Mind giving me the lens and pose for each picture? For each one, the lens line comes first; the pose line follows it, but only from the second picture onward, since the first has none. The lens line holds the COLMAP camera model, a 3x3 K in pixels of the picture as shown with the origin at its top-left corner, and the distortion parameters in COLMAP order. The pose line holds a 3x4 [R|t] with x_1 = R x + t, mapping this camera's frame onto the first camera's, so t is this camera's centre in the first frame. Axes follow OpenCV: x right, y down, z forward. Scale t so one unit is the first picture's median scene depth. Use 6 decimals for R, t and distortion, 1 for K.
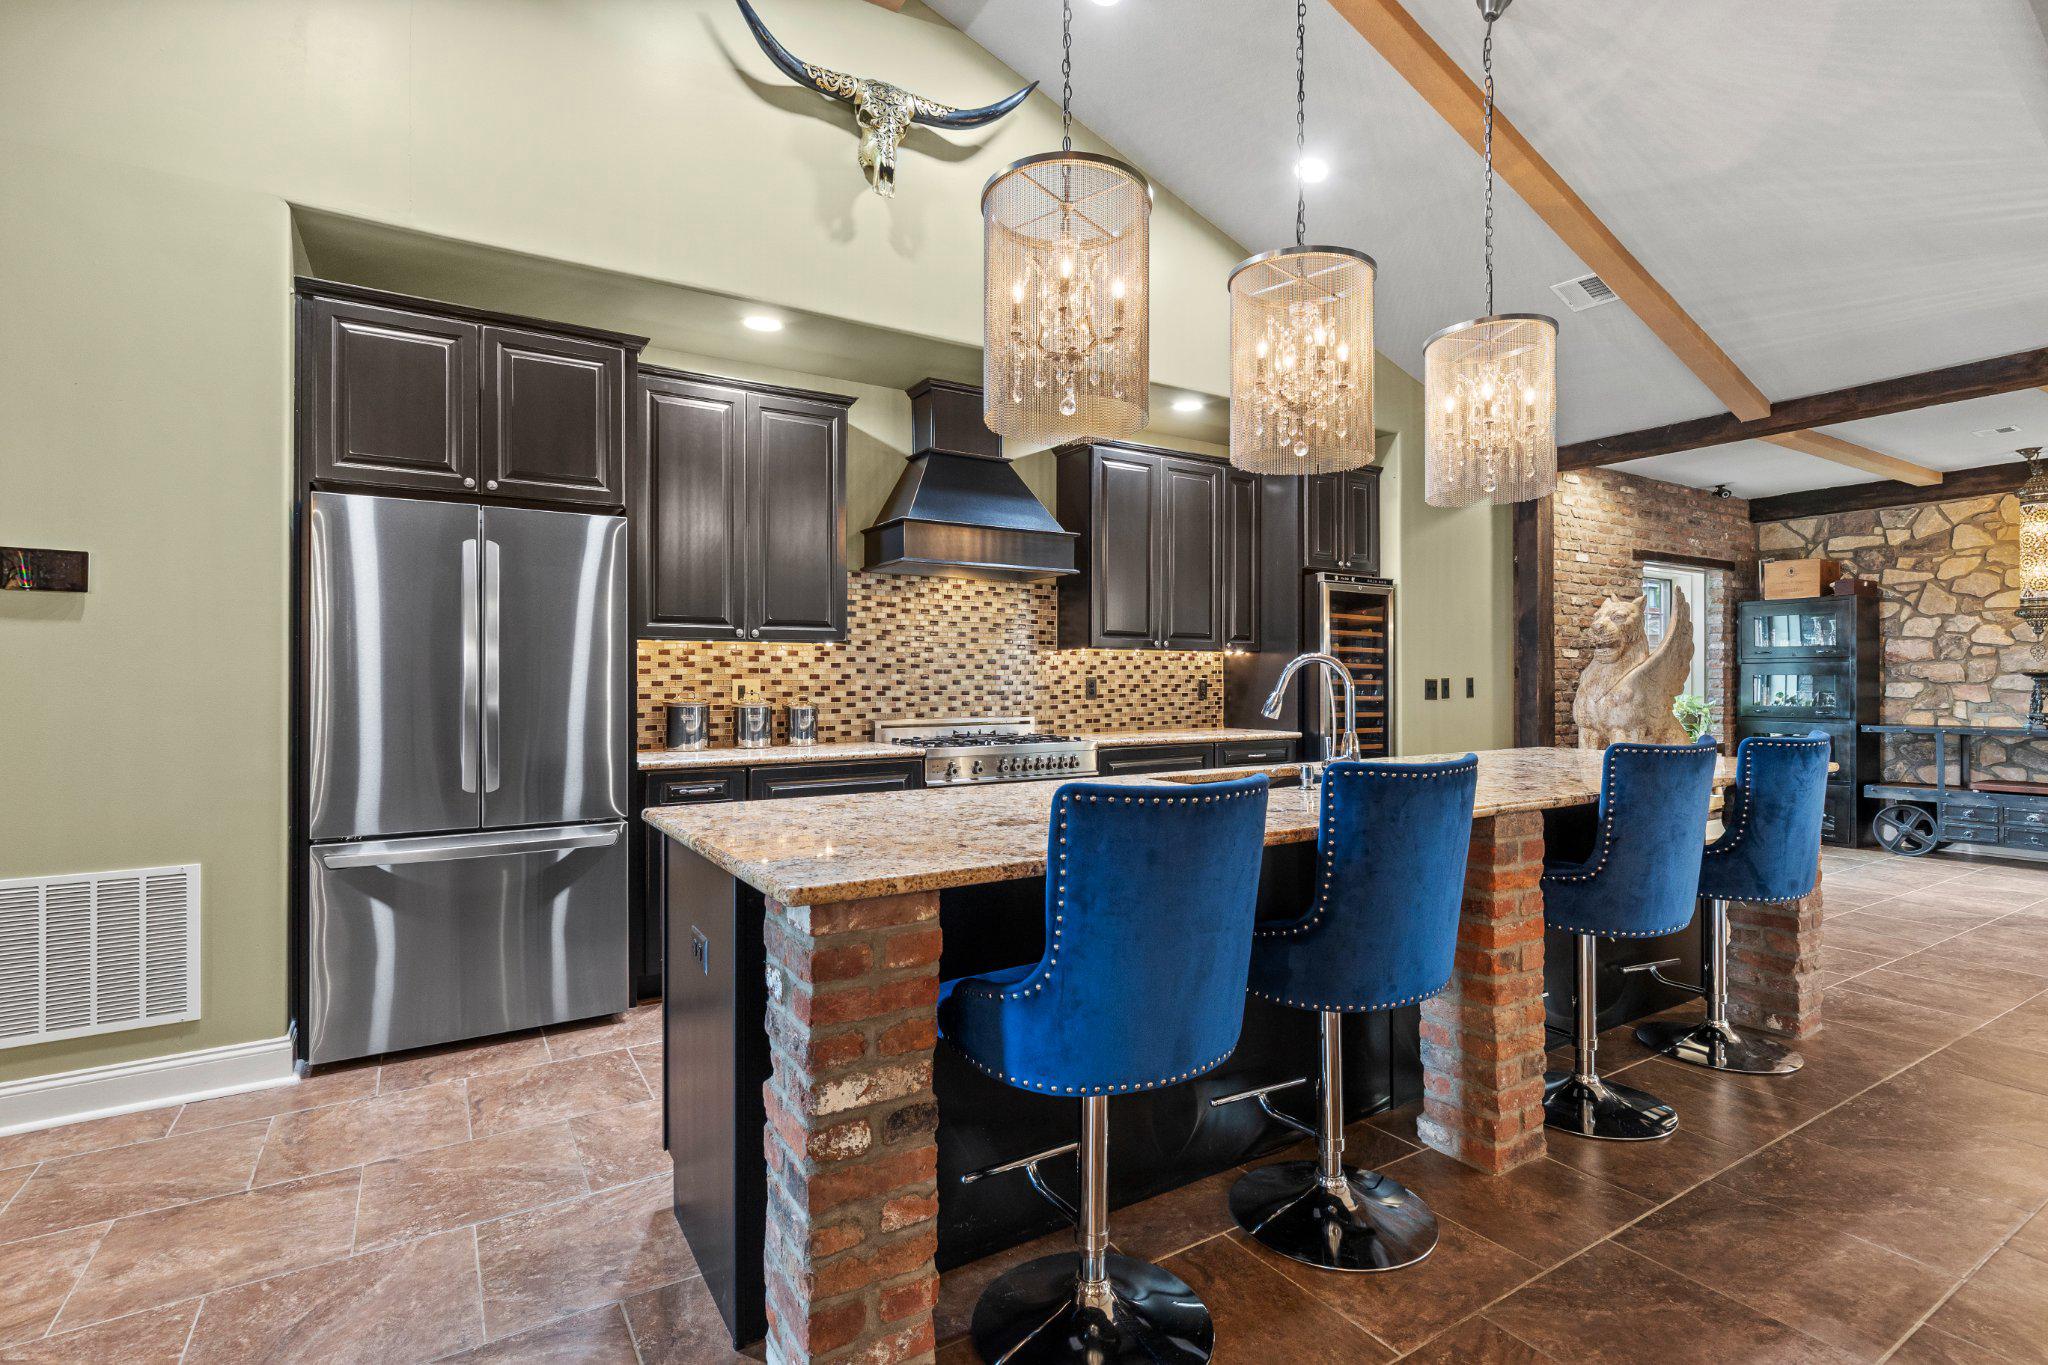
lens RADIAL K [[987.8, 0, 1032.3], [0, 987.8, 670.6], [0, 0, 1]] dist [0.001796, 0.000836]
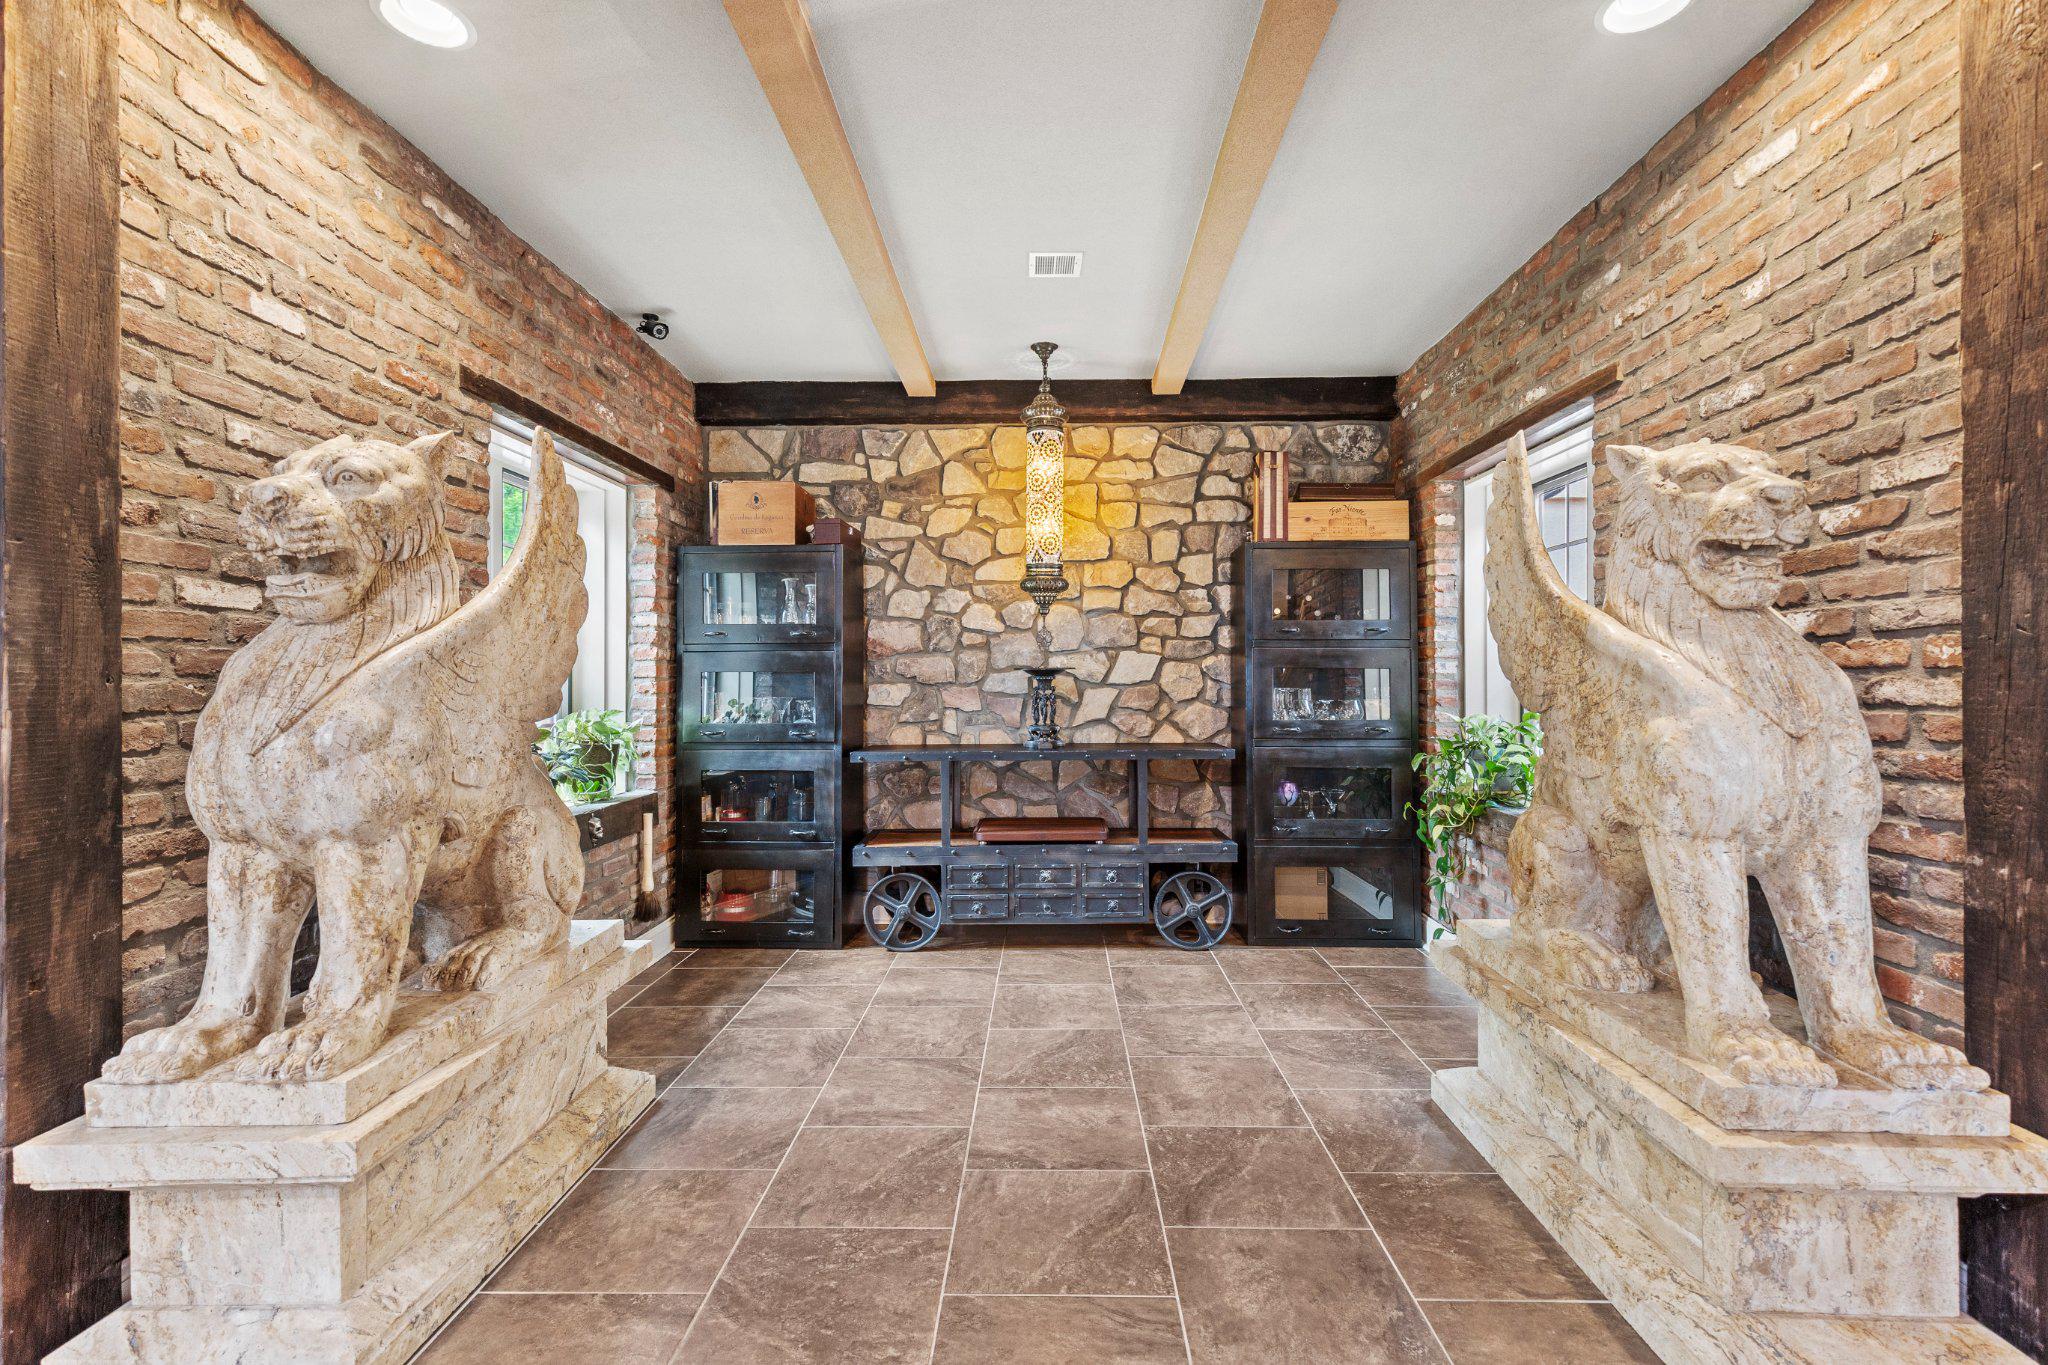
lens RADIAL K [[930.2, 0, 1023.9], [0, 930.2, 678.3], [0, 0, 1]] dist [0.008003, -0.001160]
pose [[0.549197, 0.000540, 0.835693, 0.399043], [-0.004221, 0.999989, 0.002127, 0.006628], [-0.835682, -0.004696, 0.549193, 0.576204]]
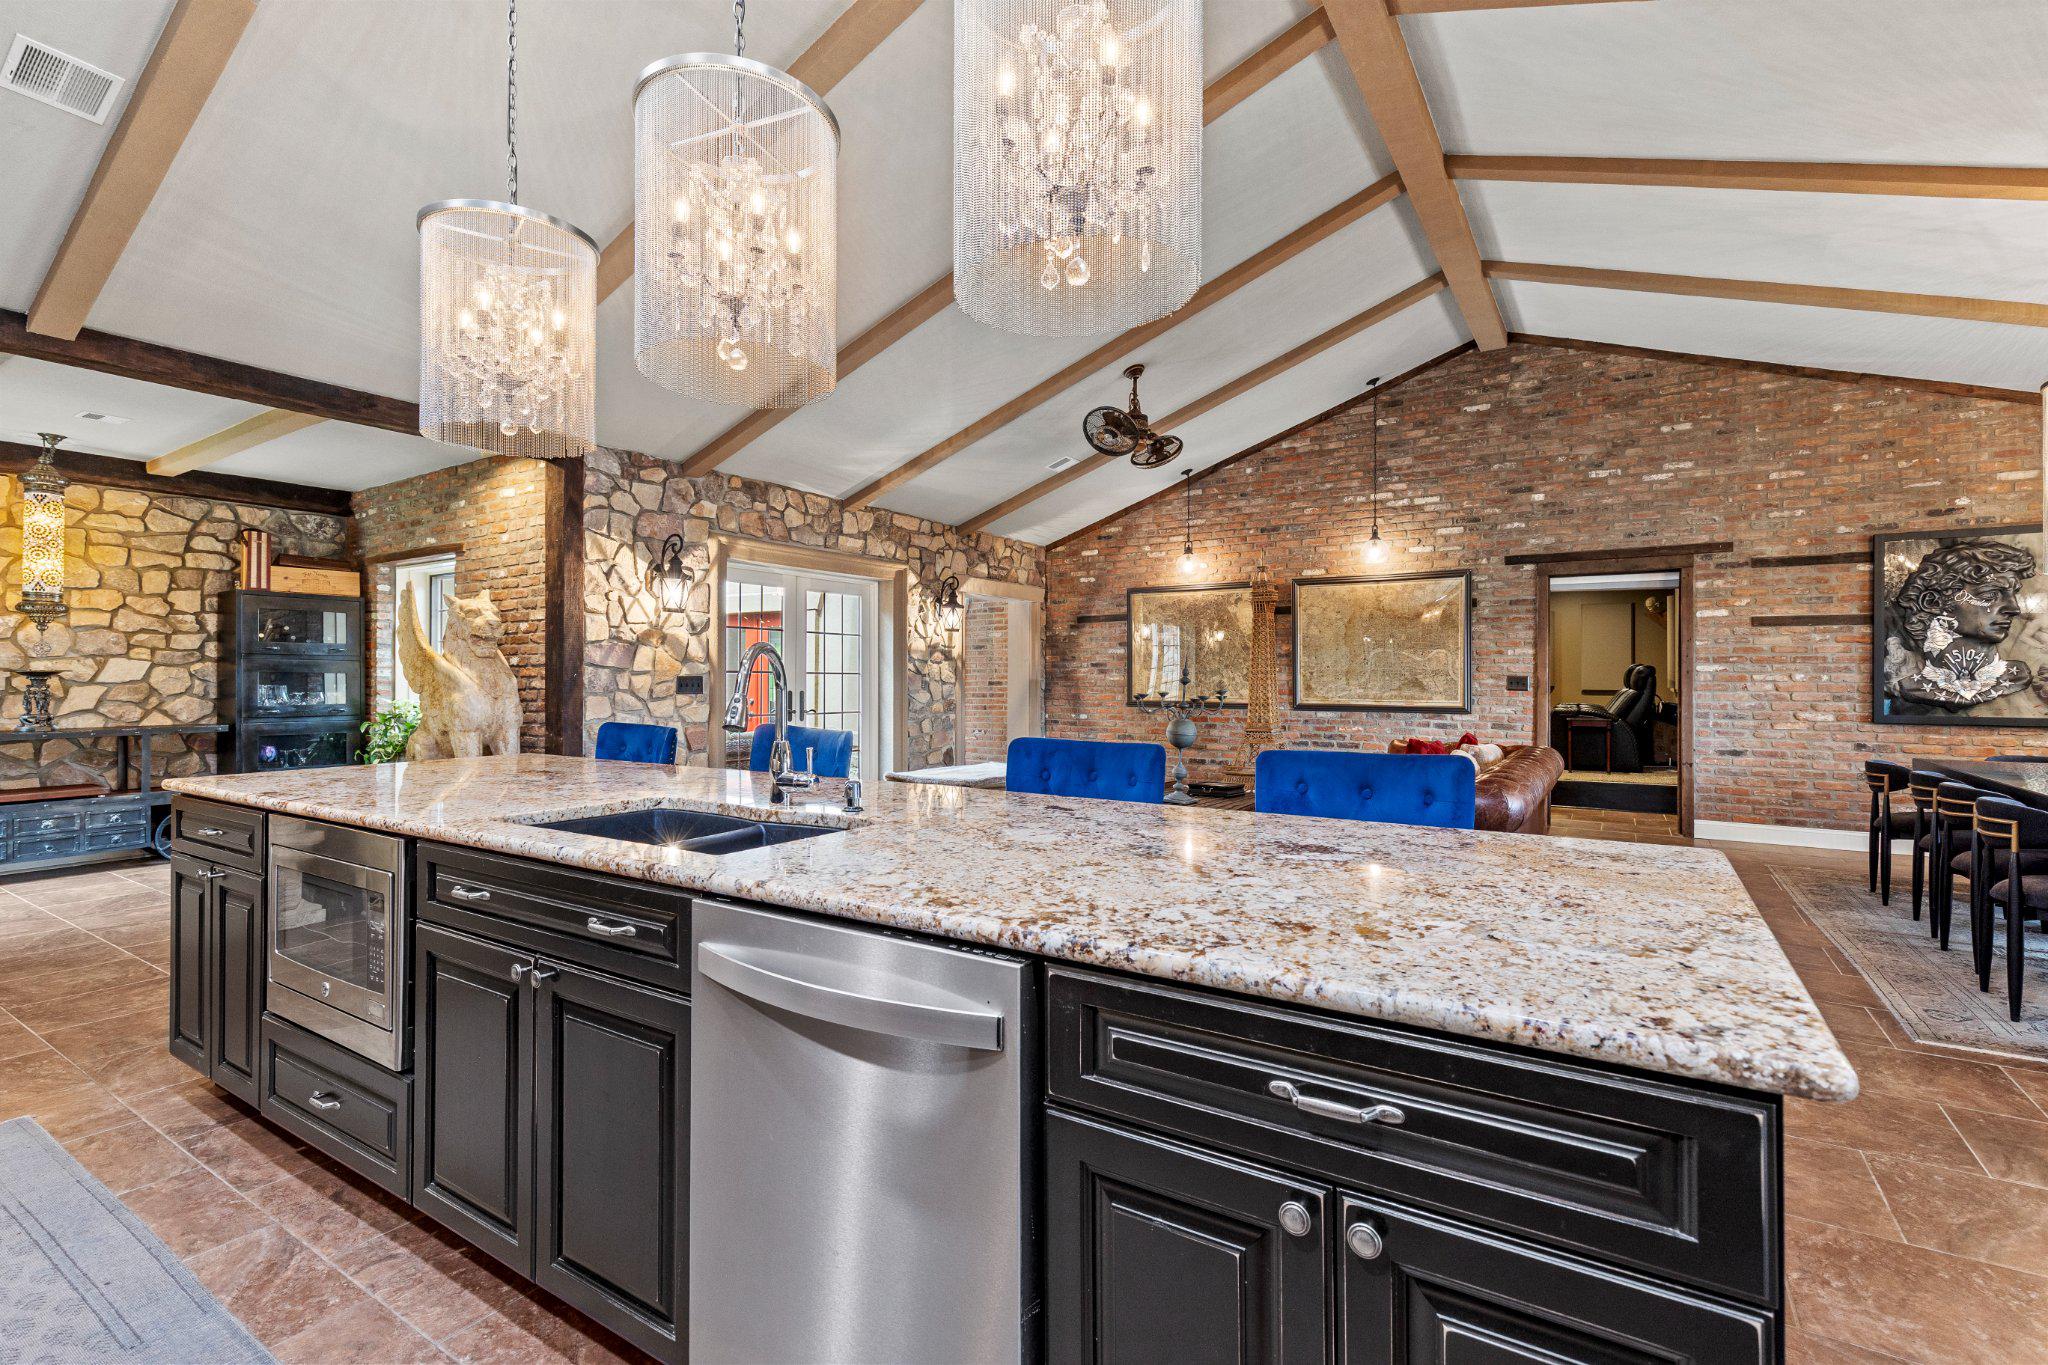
lens RADIAL K [[930.2, 0, 1037.5], [0, 930.2, 675.3], [0, 0, 1]] dist [0.008003, -0.001160]
pose [[-0.420848, 0.004441, 0.907120, -0.176548], [-0.008921, 0.999919, -0.009034, 0.005027], [-0.907087, -0.011894, -0.420775, 0.459855]]
